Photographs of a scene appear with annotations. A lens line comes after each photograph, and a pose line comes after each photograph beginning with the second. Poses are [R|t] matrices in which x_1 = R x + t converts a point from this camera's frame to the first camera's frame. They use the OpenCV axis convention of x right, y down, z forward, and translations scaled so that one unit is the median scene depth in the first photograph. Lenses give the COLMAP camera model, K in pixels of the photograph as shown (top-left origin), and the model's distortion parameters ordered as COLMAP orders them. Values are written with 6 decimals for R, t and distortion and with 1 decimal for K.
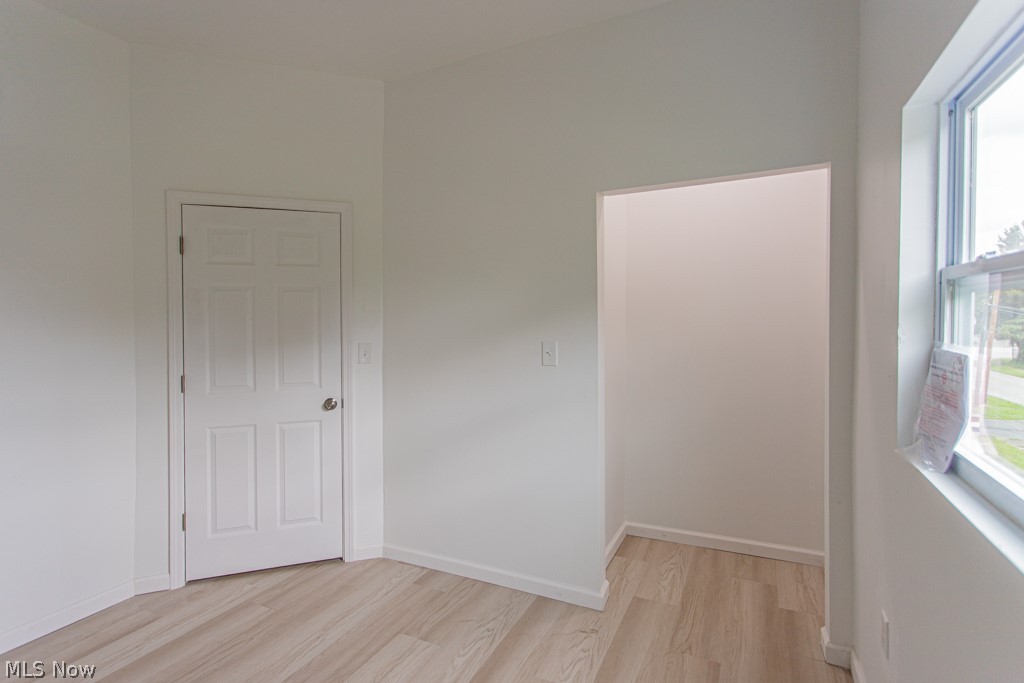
lens RADIAL K [[528.6, 0, 507.8], [0, 528.6, 333.2], [0, 0, 1]] dist [0.002703, -0.000318]
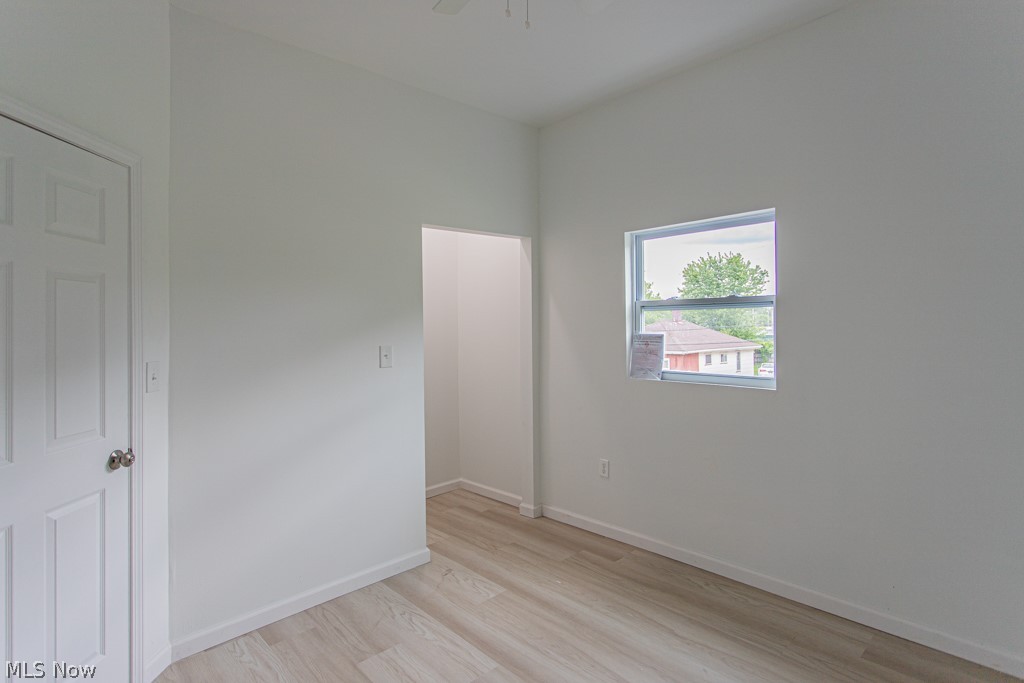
lens RADIAL K [[496.5, 0, 533.0], [0, 496.5, 331.5], [0, 0, 1]] dist [0.005560, 0.001473]
pose [[0.341778, -0.012019, 0.939704, -0.806479], [0.040545, 0.999176, -0.001967, 0.000991], [-0.938906, 0.038772, 0.341984, 0.348004]]
